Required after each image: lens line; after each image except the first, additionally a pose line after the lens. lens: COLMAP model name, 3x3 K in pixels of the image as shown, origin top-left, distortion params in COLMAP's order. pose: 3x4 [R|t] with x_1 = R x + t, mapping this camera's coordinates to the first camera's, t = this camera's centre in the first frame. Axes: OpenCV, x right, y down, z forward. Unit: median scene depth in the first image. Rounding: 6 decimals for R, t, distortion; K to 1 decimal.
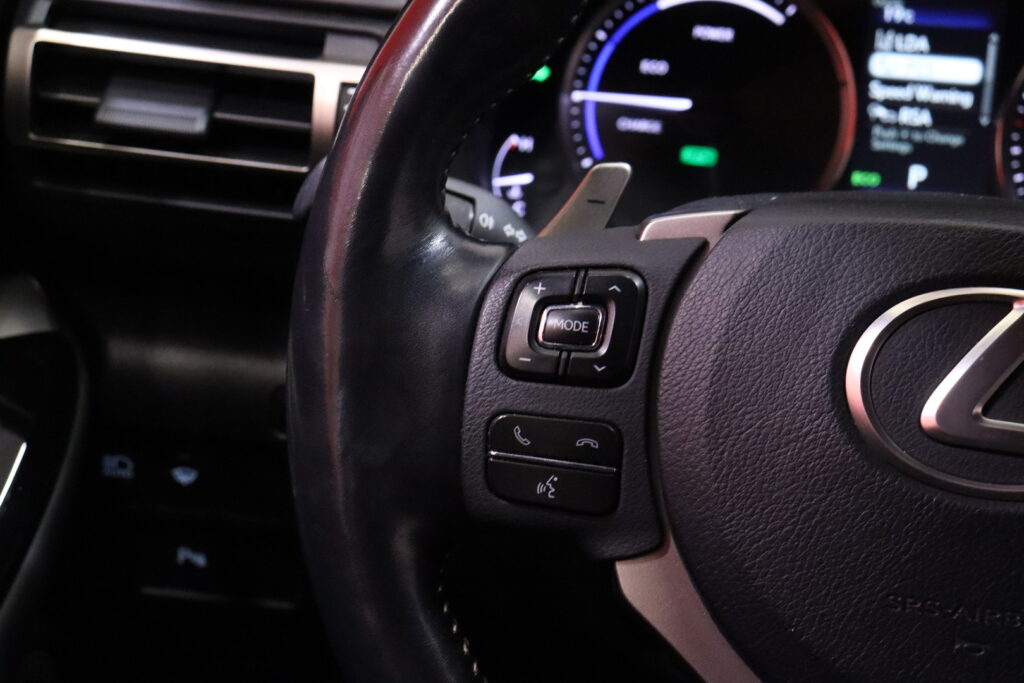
lens RADIAL K [[2362.2, 0, 506.9], [0, 2362.2, 341.6], [0, 0, 1]] dist [0.433714, 0.000000]
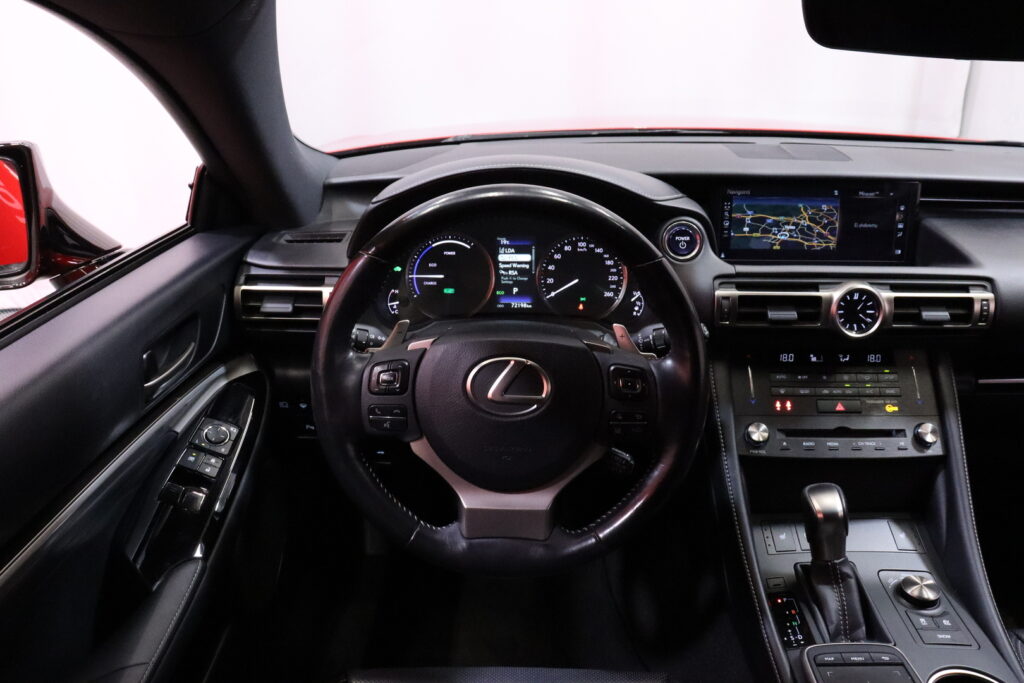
lens RADIAL K [[836.8, 0, 504.0], [0, 836.8, 343.5], [0, 0, 1]] dist [-0.170160, 0.126290]
pose [[0.994089, -0.102625, 0.035442, 0.111567], [0.098976, 0.990762, 0.092702, -0.109375], [-0.044628, -0.088647, 0.995063, -0.156640]]
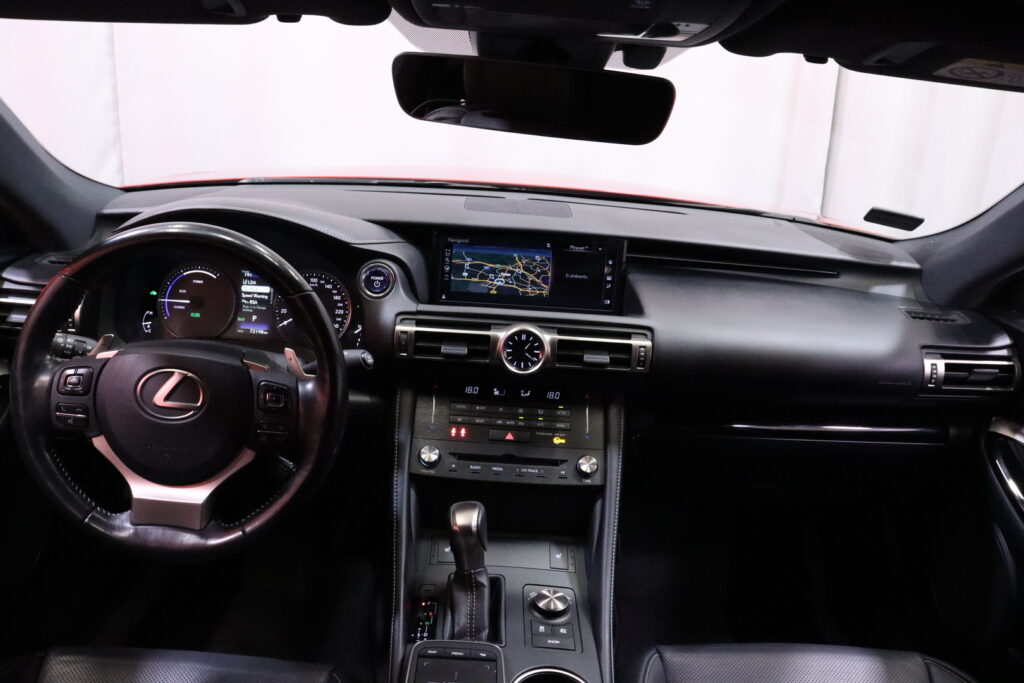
lens RADIAL K [[836.8, 0, 503.7], [0, 836.8, 351.1], [0, 0, 1]] dist [-0.170160, 0.126290]
pose [[0.994877, -0.043114, 0.091442, 0.452804], [0.038367, 0.997855, 0.053047, -0.073889], [-0.093533, -0.049267, 0.994396, -0.315563]]
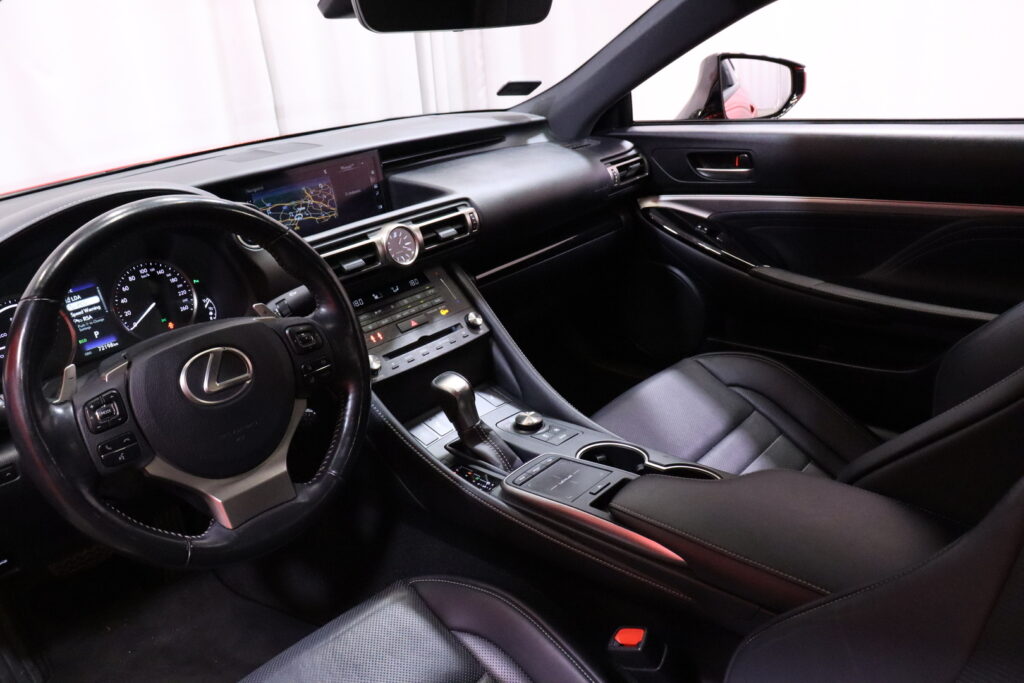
lens RADIAL K [[836.8, 0, 511.0], [0, 836.8, 338.7], [0, 0, 1]] dist [-0.170160, 0.126290]
pose [[0.579217, -0.403585, 0.708256, -0.292137], [0.365306, 0.905224, 0.217073, -0.099554], [-0.728738, 0.132998, 0.671753, -0.149766]]
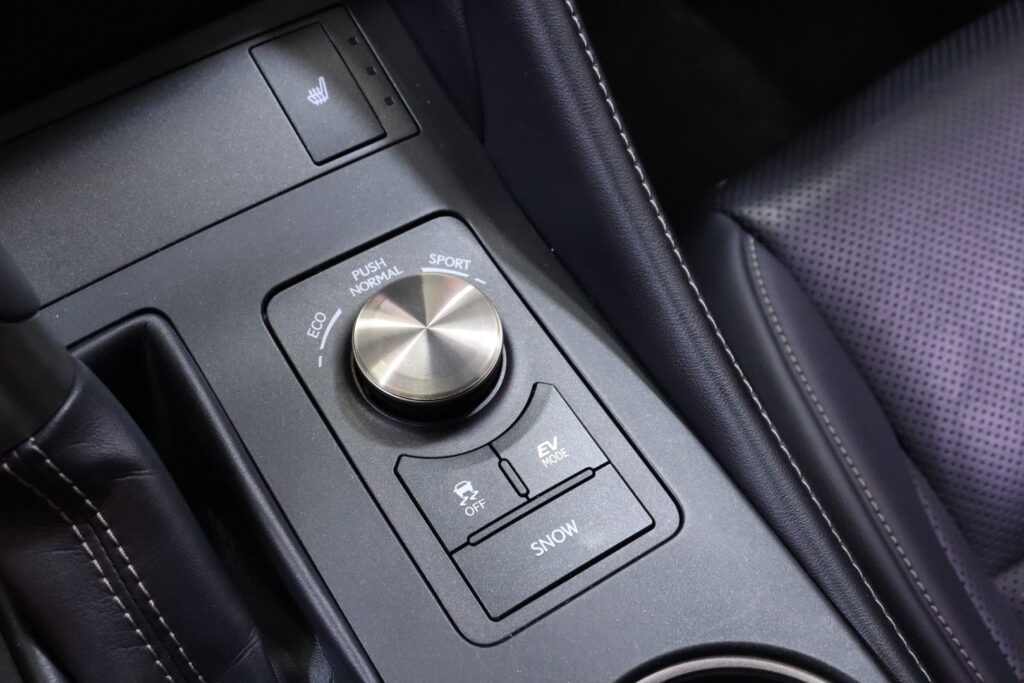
lens RADIAL K [[1167.1, 0, 509.6], [0, 1167.1, 339.0], [0, 0, 1]] dist [-0.049576, 0.000000]
pose [[0.781694, -0.574634, 0.242385, 0.534908], [0.252772, 0.647212, 0.719182, 0.072969], [-0.570141, -0.500912, 0.651173, 0.490529]]
